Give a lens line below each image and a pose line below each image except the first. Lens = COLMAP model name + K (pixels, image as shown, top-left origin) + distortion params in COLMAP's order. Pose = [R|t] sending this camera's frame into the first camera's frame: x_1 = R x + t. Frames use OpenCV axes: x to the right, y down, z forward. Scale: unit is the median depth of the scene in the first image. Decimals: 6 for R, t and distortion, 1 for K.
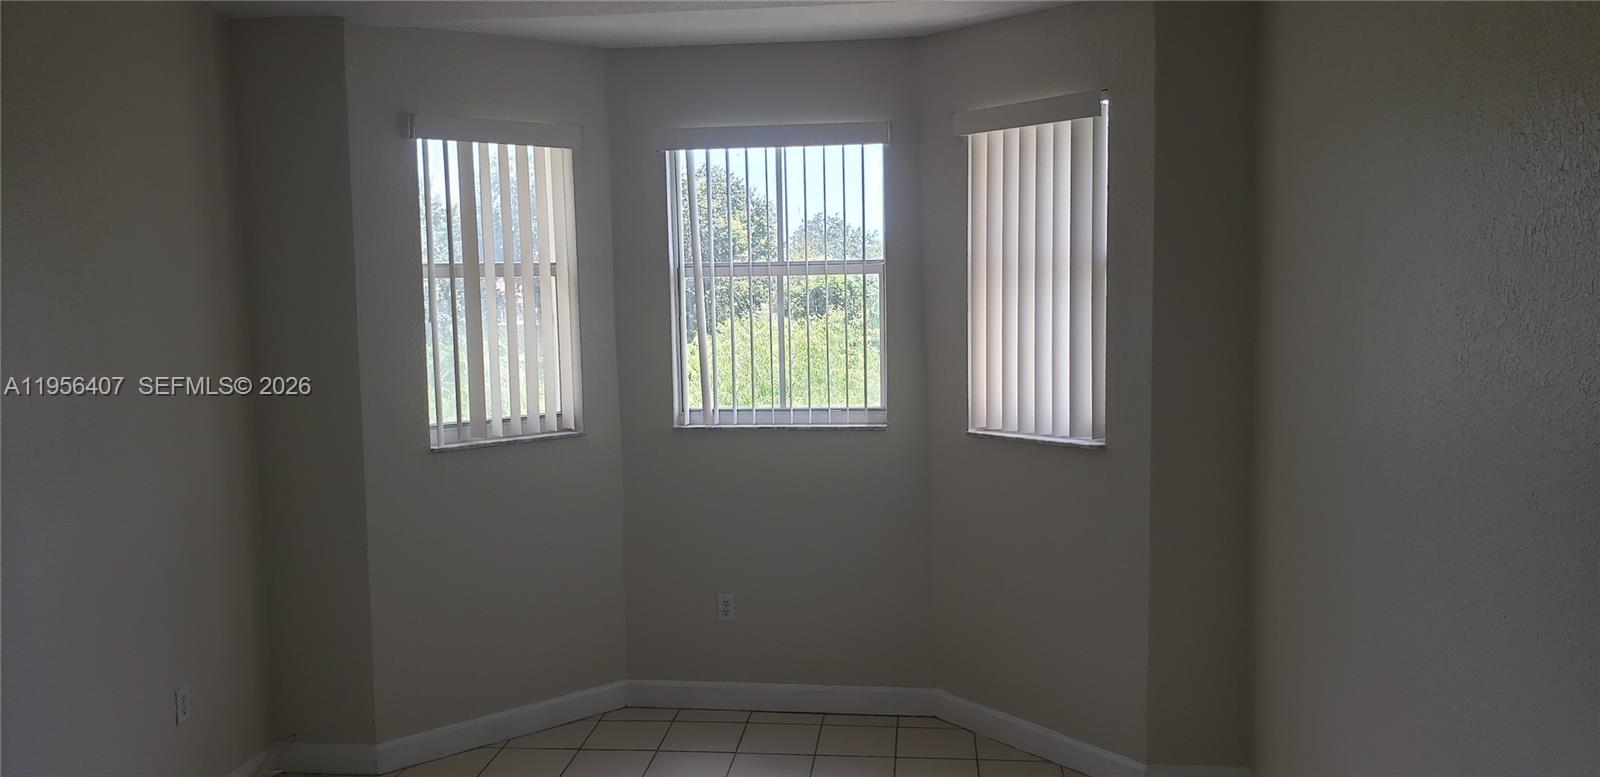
lens RADIAL K [[1234.5, 0, 807.2], [0, 1234.5, 375.2], [0, 0, 1]] dist [0.001077, 0.013925]
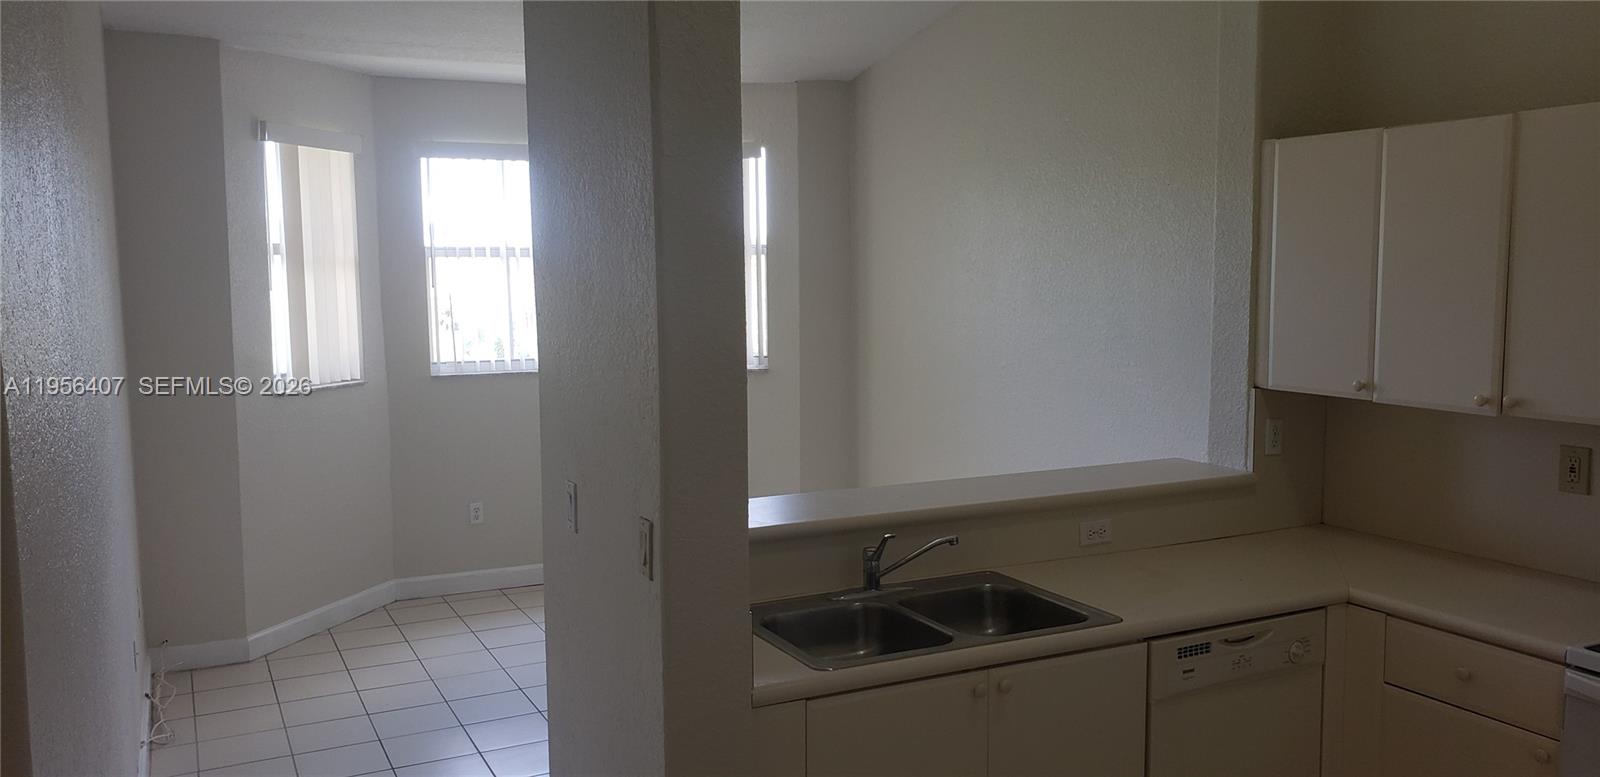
lens RADIAL K [[1234.5, 0, 788.9], [0, 1234.5, 388.8], [0, 0, 1]] dist [0.001077, 0.013925]
pose [[0.848647, -0.040227, 0.527427, -0.517063], [0.039332, 0.999143, 0.012918, 0.058649], [-0.527494, 0.009782, 0.849502, -0.312930]]
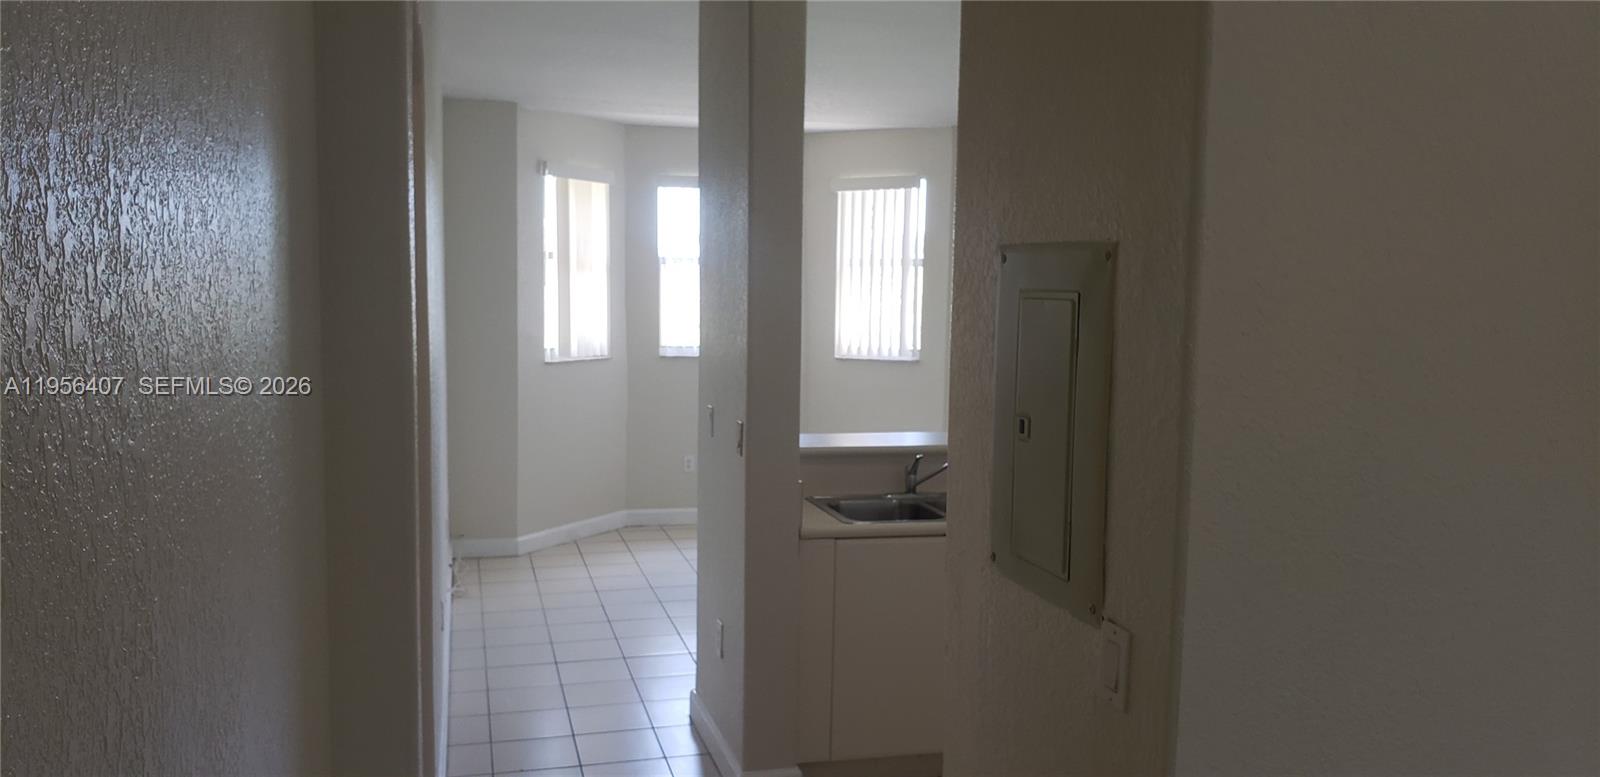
lens RADIAL K [[1234.5, 0, 806.7], [0, 1234.5, 395.3], [0, 0, 1]] dist [0.001077, 0.013925]
pose [[0.933872, 0.000748, 0.357606, -0.567886], [-0.003298, 0.999973, 0.006521, 0.093078], [-0.357591, -0.007269, 0.933850, -0.679941]]
